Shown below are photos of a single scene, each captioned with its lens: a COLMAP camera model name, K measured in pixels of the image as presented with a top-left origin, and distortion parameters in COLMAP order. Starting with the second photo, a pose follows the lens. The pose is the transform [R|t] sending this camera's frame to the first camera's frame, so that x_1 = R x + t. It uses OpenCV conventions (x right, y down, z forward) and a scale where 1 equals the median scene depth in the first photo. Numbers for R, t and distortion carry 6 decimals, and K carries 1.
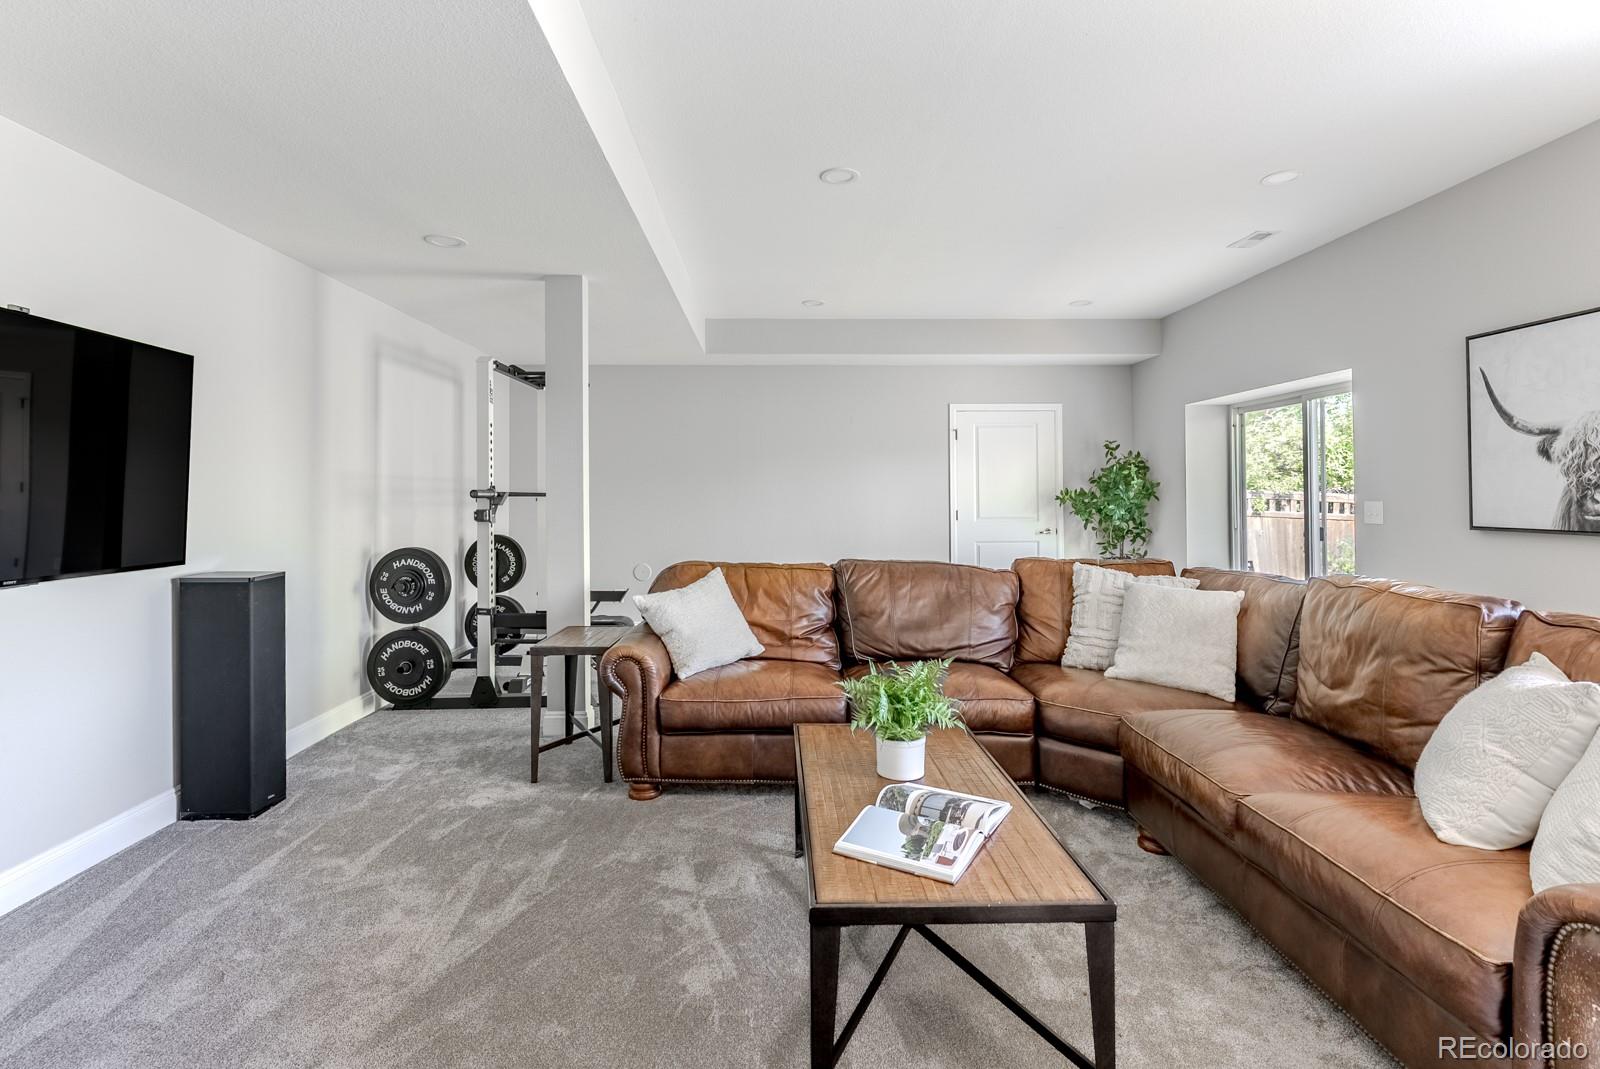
lens RADIAL K [[783.0, 0, 789.5], [0, 783.0, 497.0], [0, 0, 1]] dist [-0.004063, -0.002964]
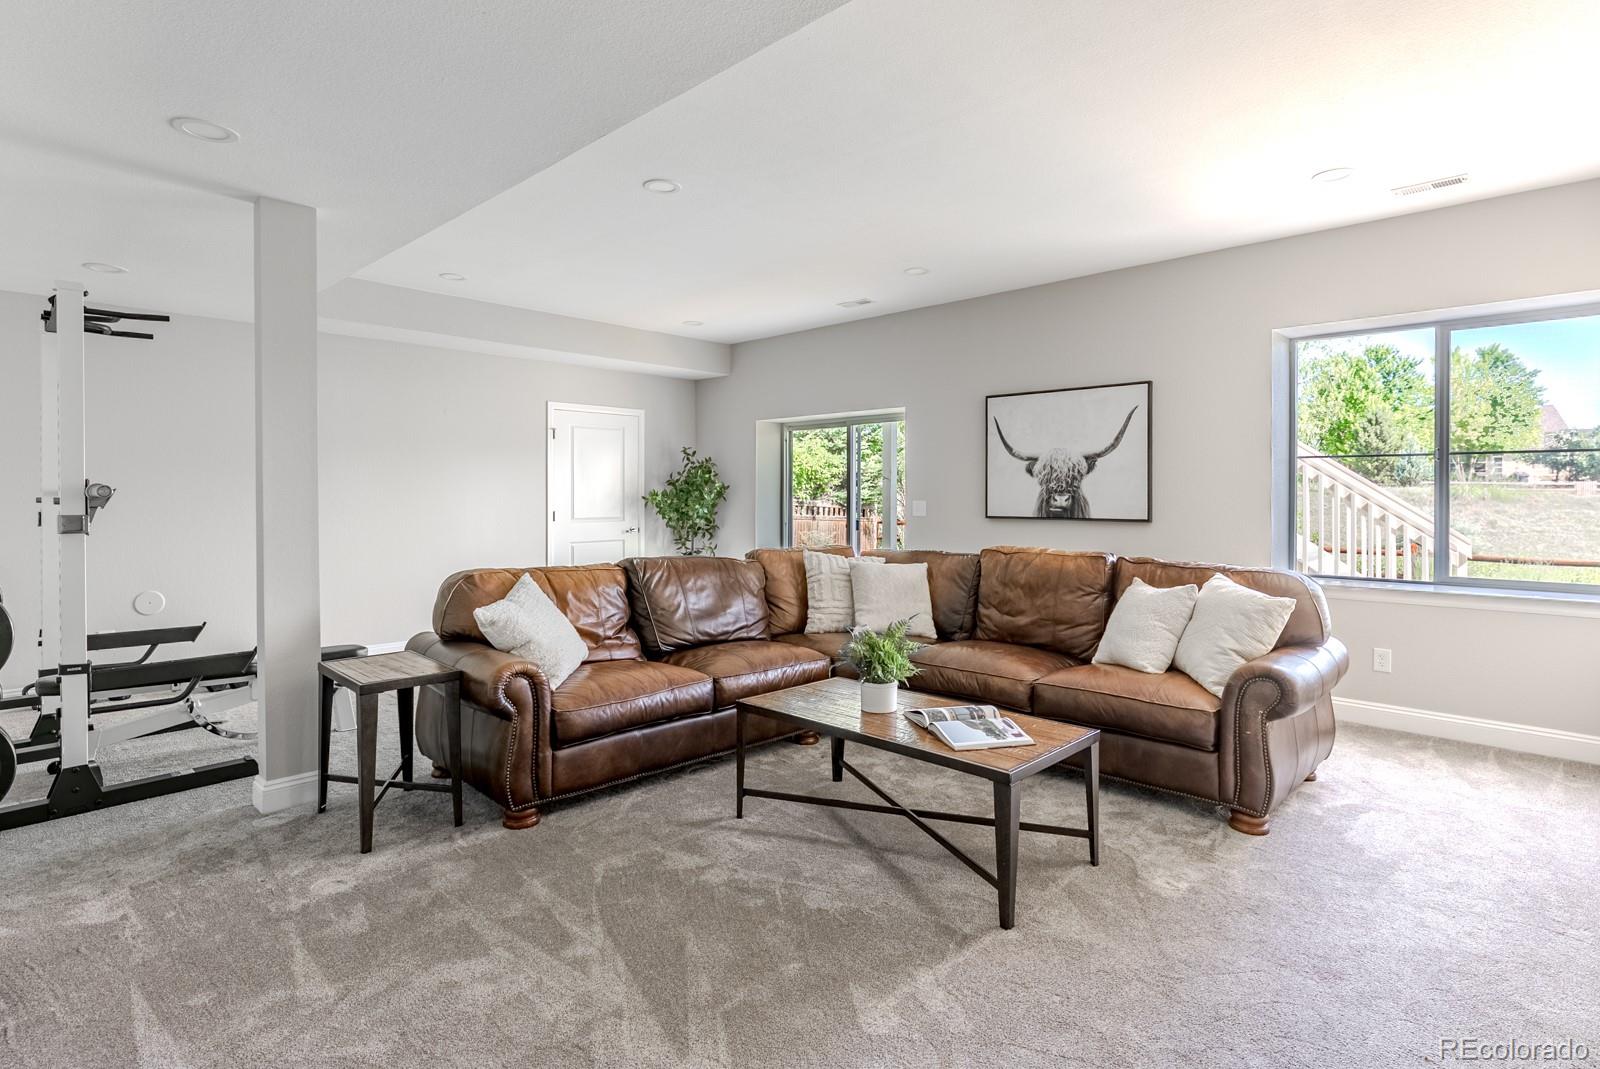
lens RADIAL K [[843.7, 0, 803.6], [0, 843.7, 521.5], [0, 0, 1]] dist [-0.012336, 0.000300]
pose [[0.690086, -0.019811, 0.723456, -0.632456], [-0.000442, 0.999614, 0.027795, 0.001135], [-0.723727, -0.019501, 0.689810, 0.086493]]
